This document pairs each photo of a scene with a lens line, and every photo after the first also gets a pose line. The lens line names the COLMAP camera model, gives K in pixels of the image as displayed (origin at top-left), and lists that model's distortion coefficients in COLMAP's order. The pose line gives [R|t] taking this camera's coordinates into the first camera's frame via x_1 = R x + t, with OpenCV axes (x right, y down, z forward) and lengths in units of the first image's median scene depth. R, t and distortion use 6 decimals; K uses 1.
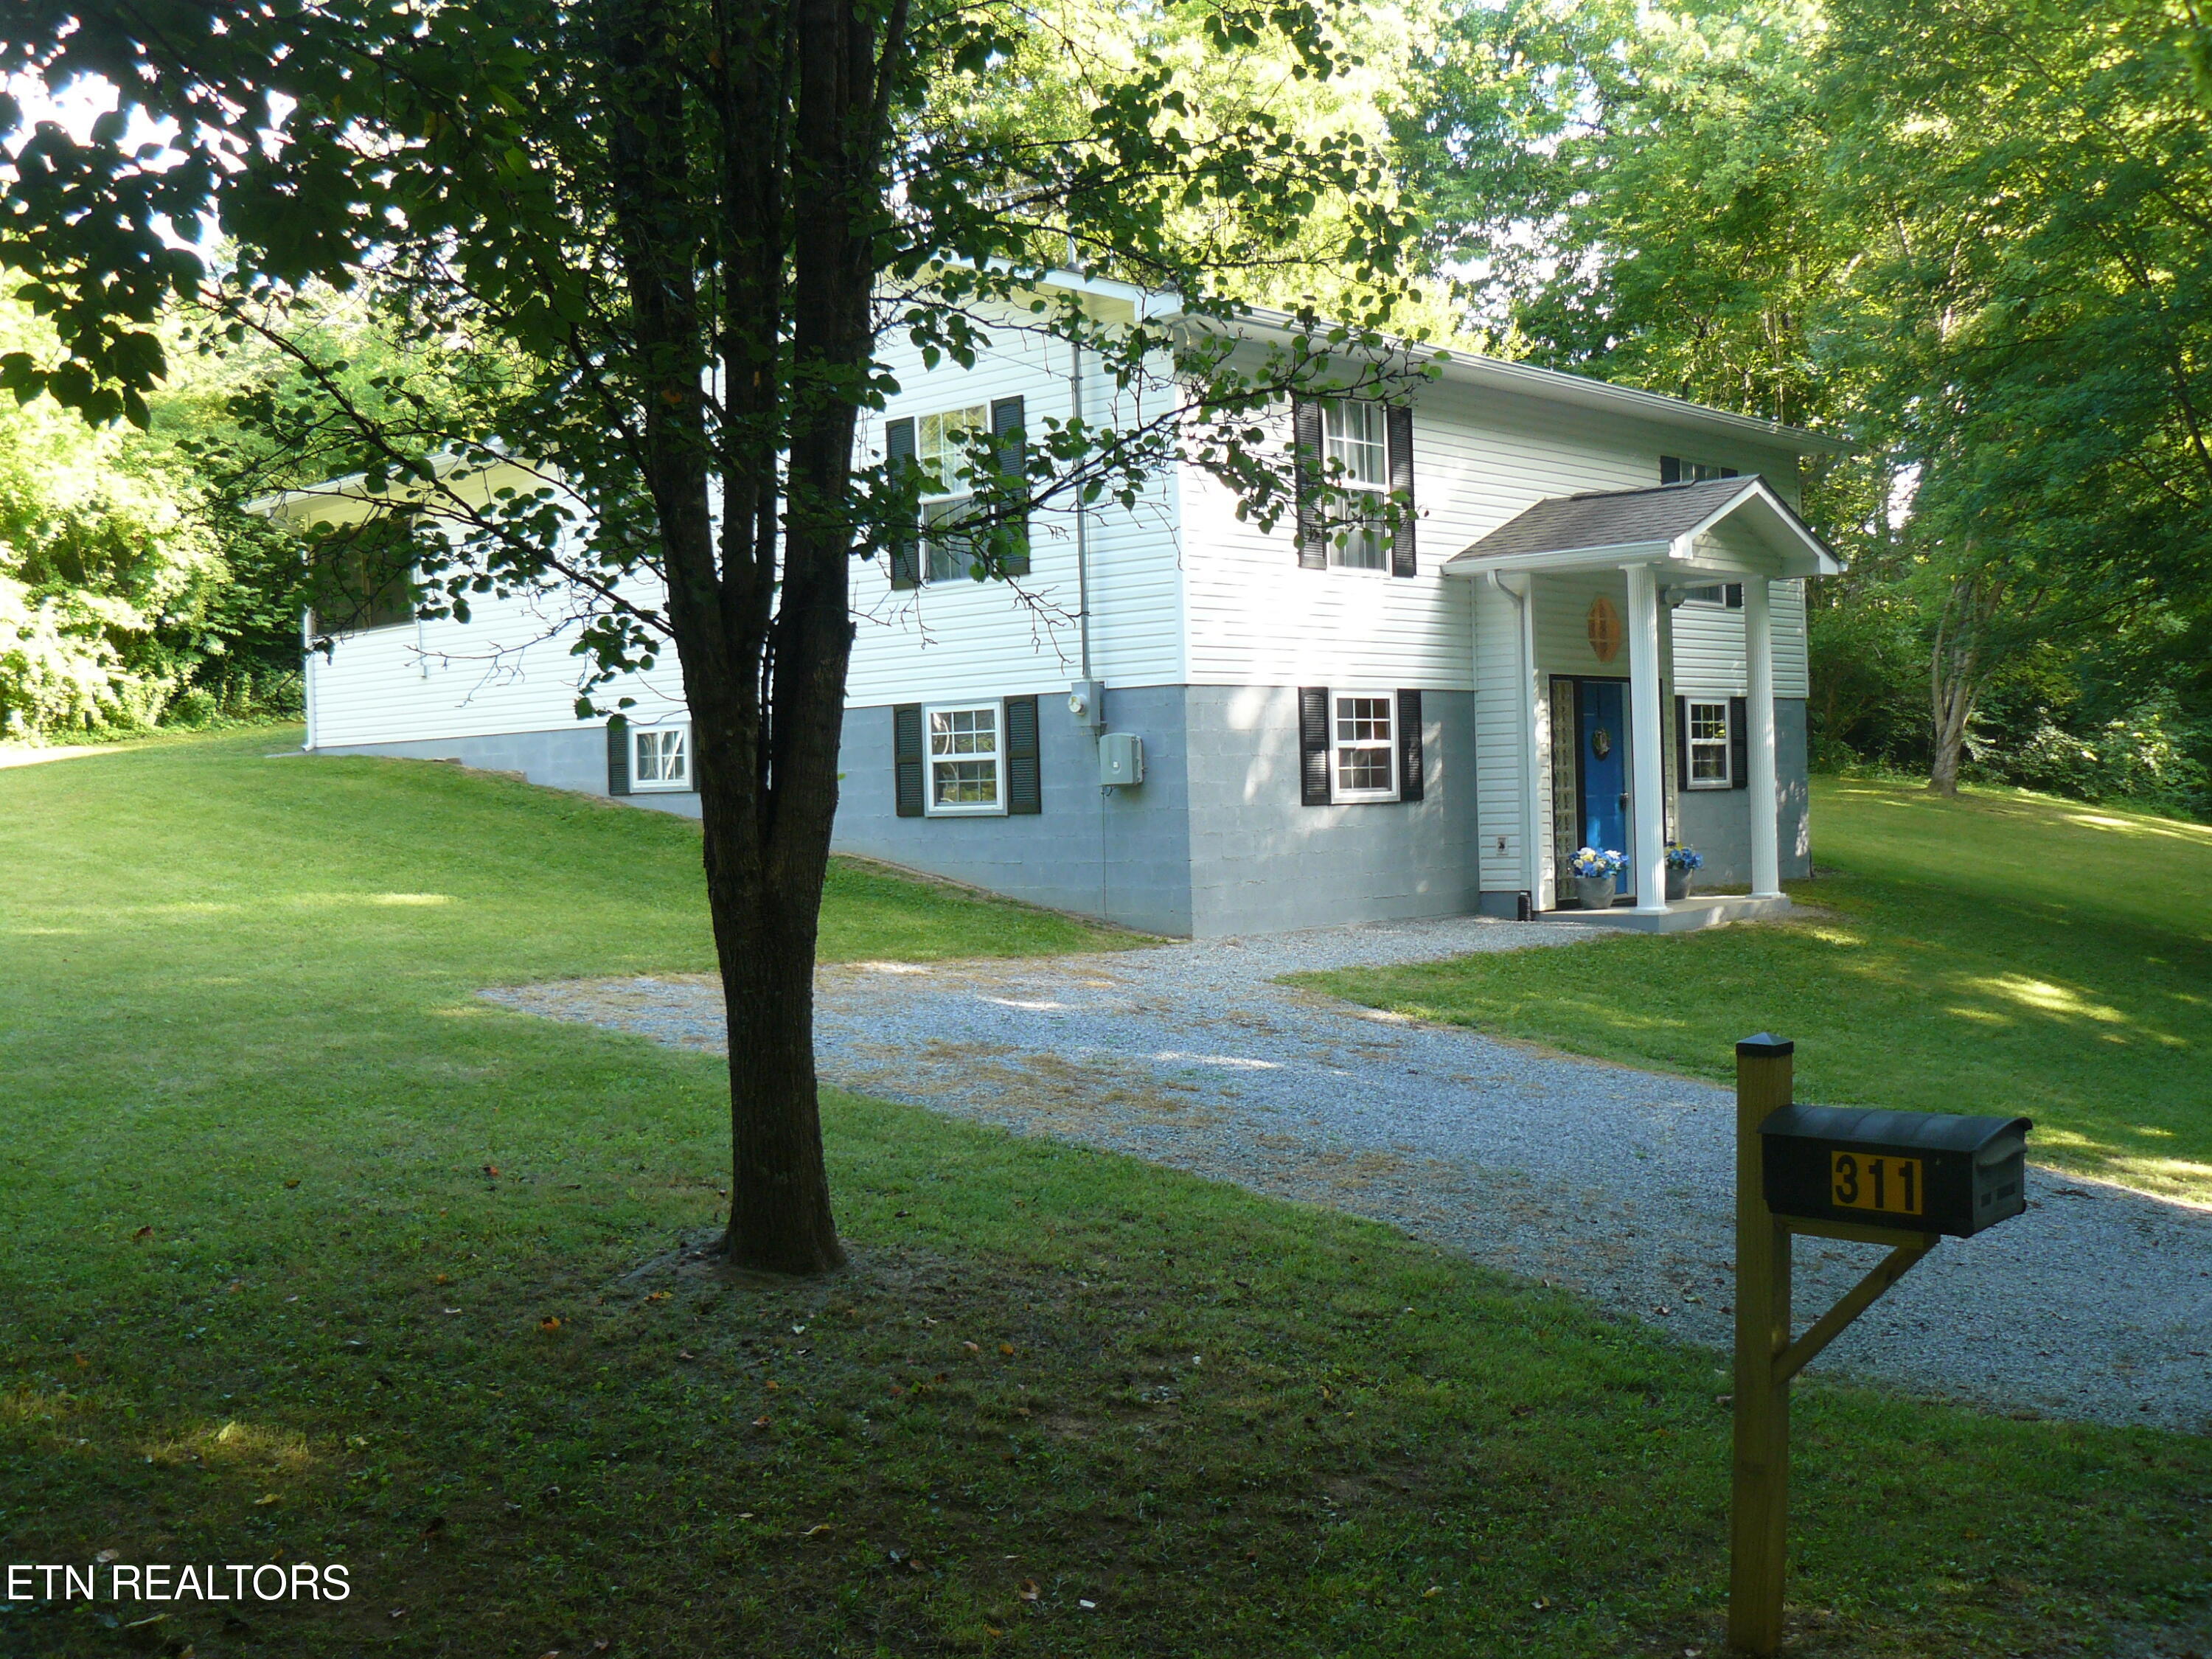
lens RADIAL K [[2341.0, 0, 1106.0], [0, 2341.0, 829.5], [0, 0, 1]] dist [-0.185812, 0.188356]
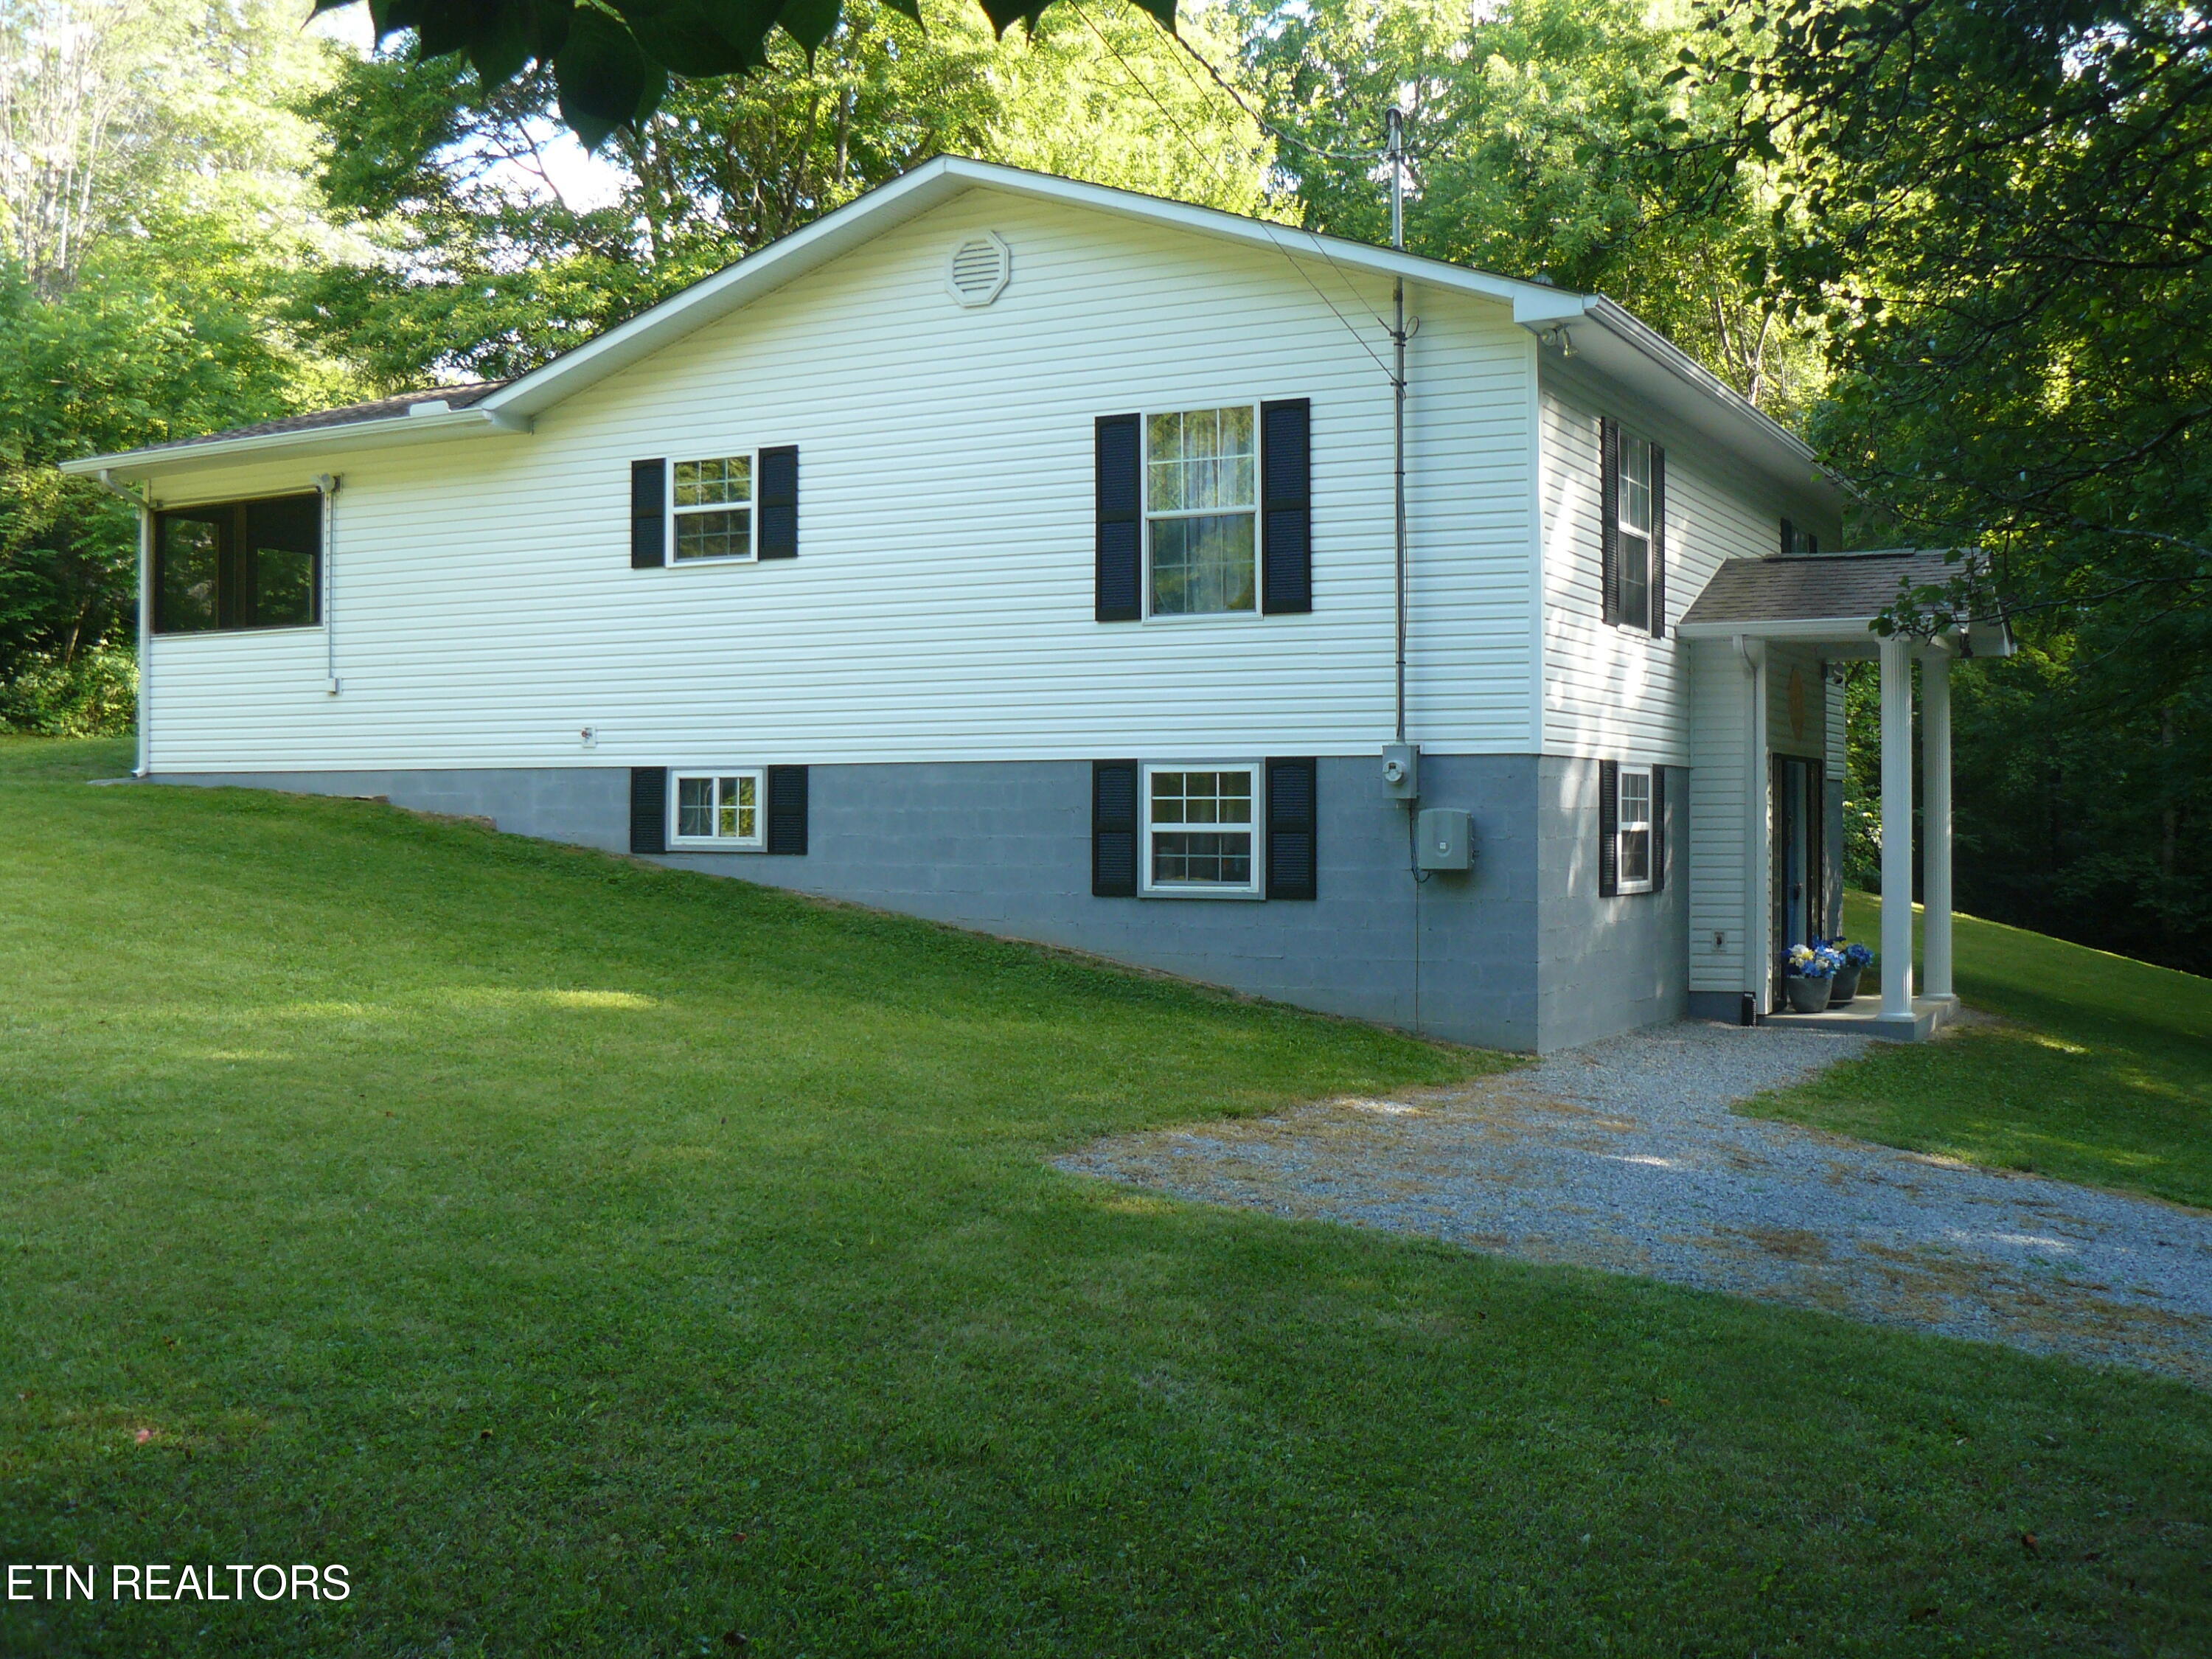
lens RADIAL K [[2341.0, 0, 1106.0], [0, 2341.0, 829.5], [0, 0, 1]] dist [-0.185812, 0.188356]
pose [[0.969810, 0.030556, 0.241939, -0.283053], [-0.026666, 0.999457, -0.019341, -0.012864], [-0.242399, 0.012306, 0.970099, 0.195557]]
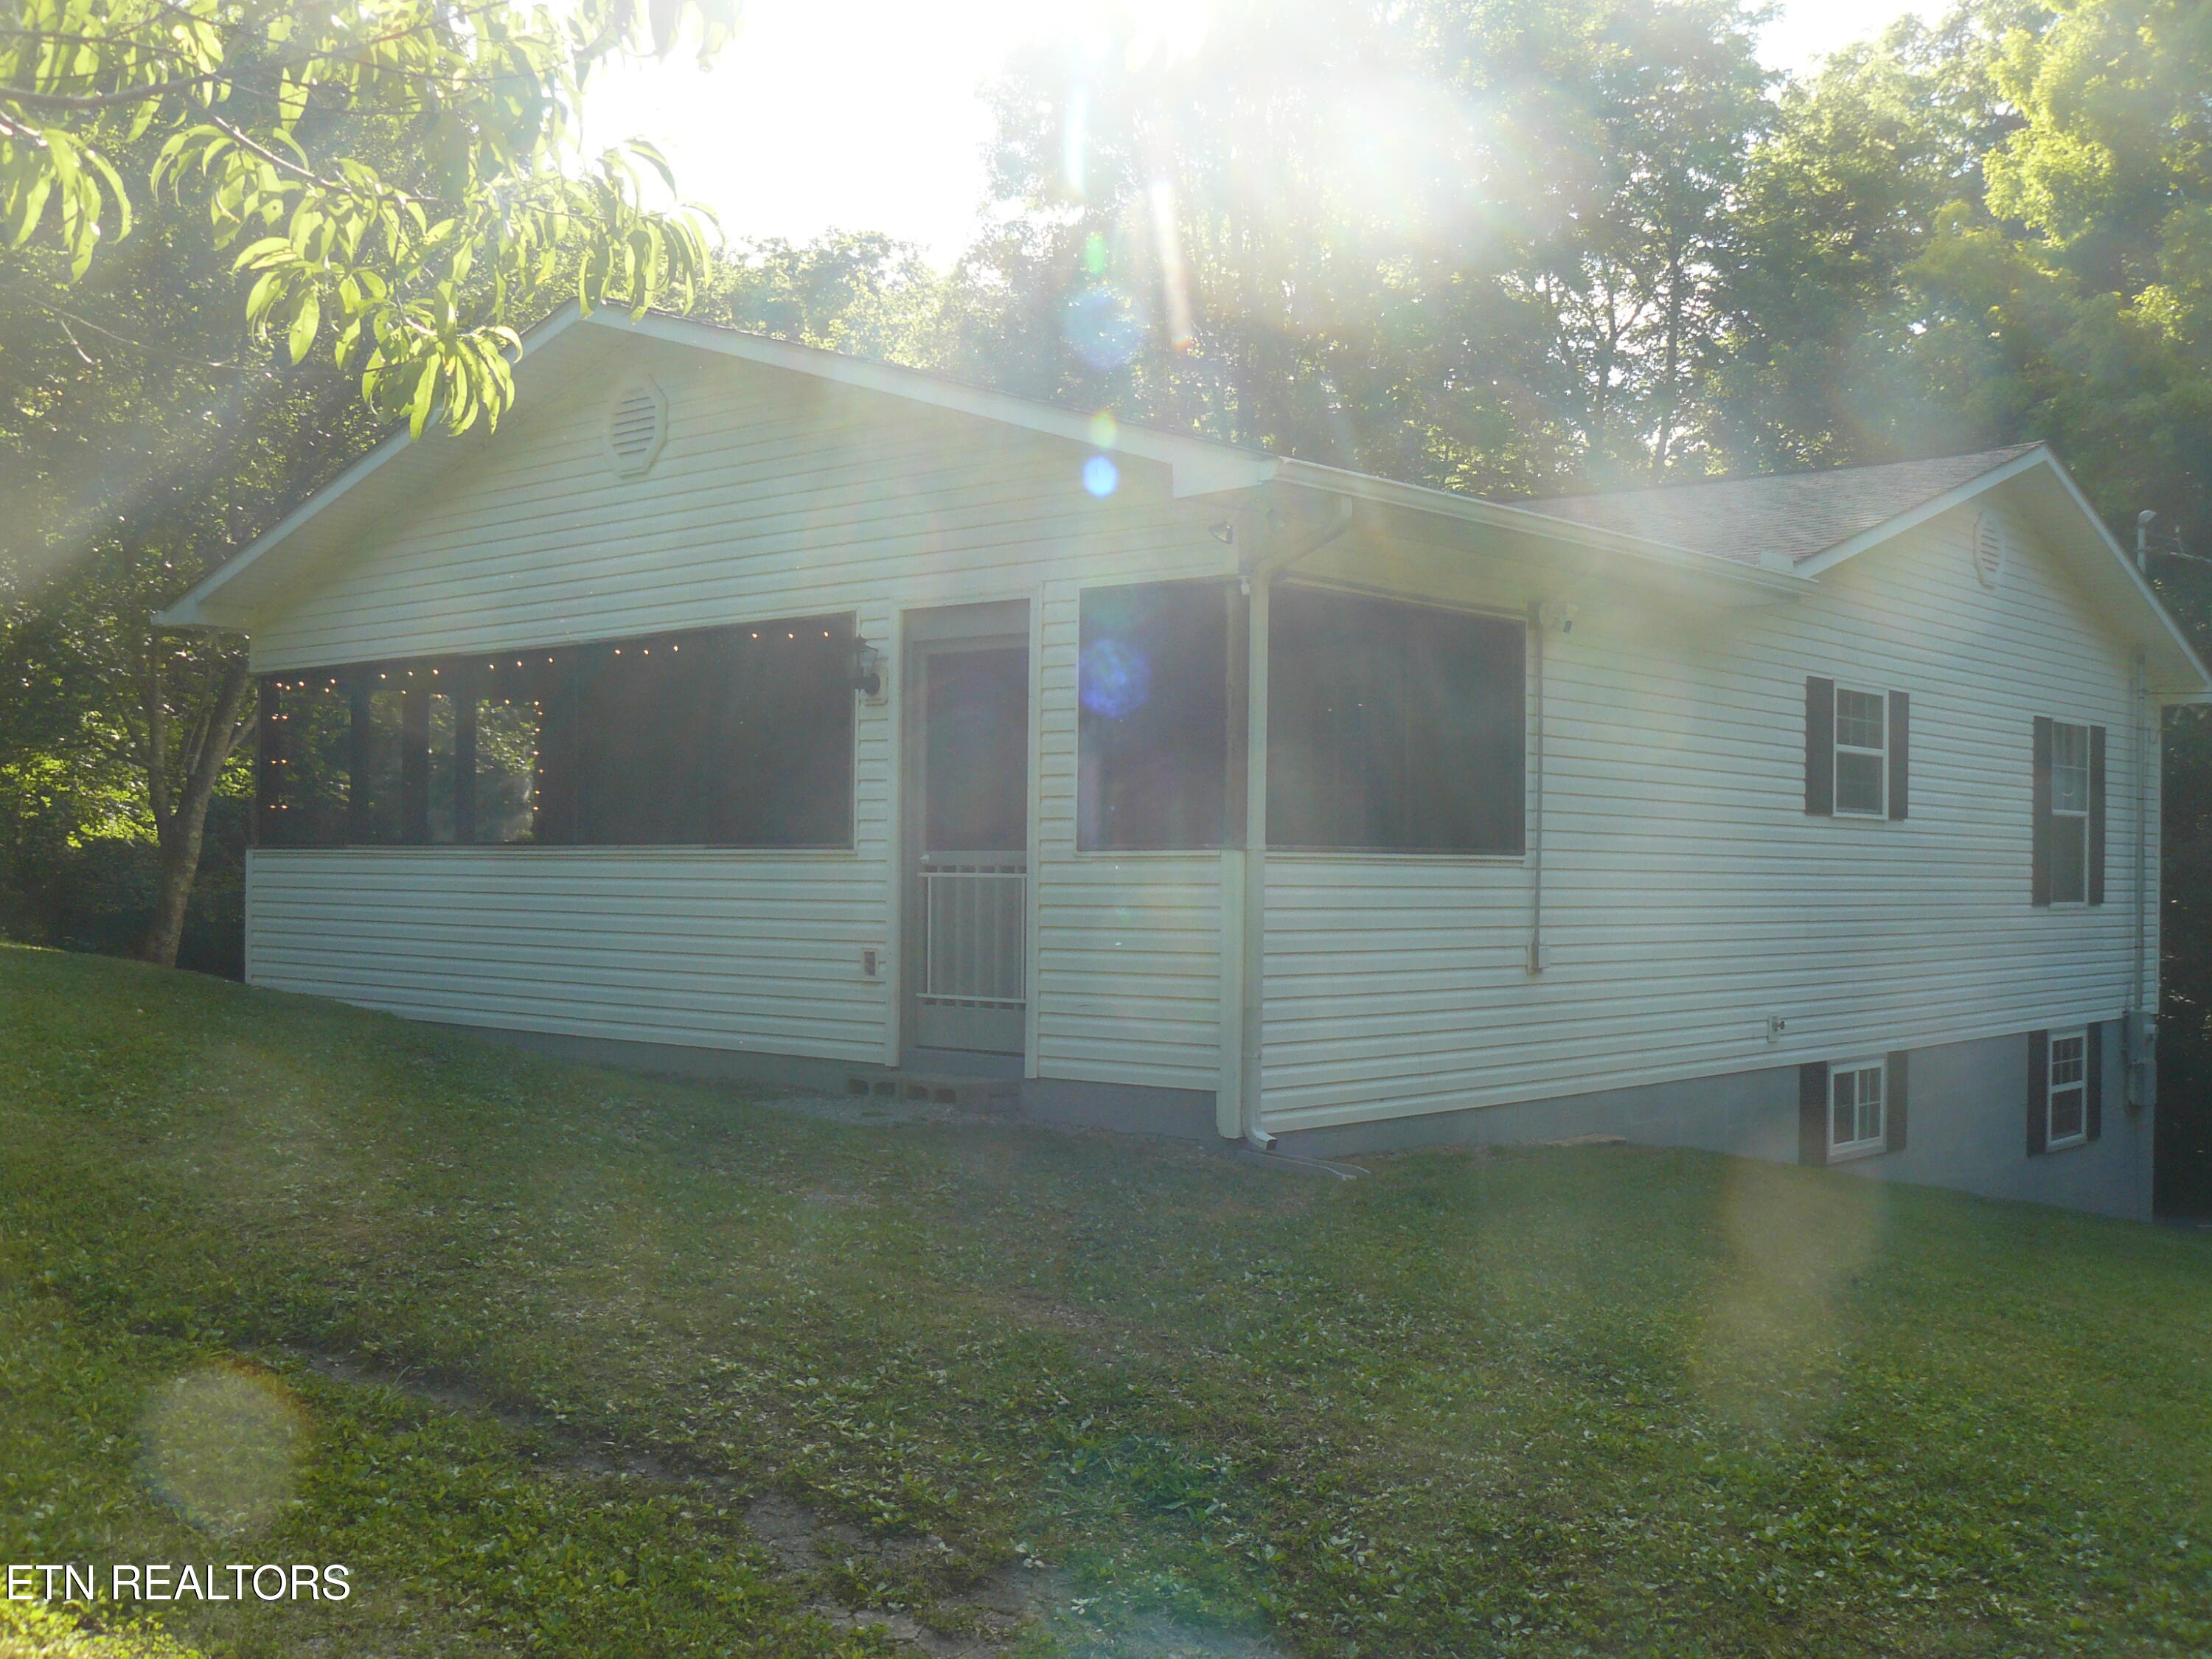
lens RADIAL K [[2341.0, 0, 1106.0], [0, 2341.0, 829.5], [0, 0, 1]] dist [-0.185812, 0.188356]
pose [[-0.018529, 0.049288, 0.998613, -0.966280], [0.004519, 0.998778, -0.049212, -0.089835], [-0.999818, 0.003601, -0.018729, 1.369028]]
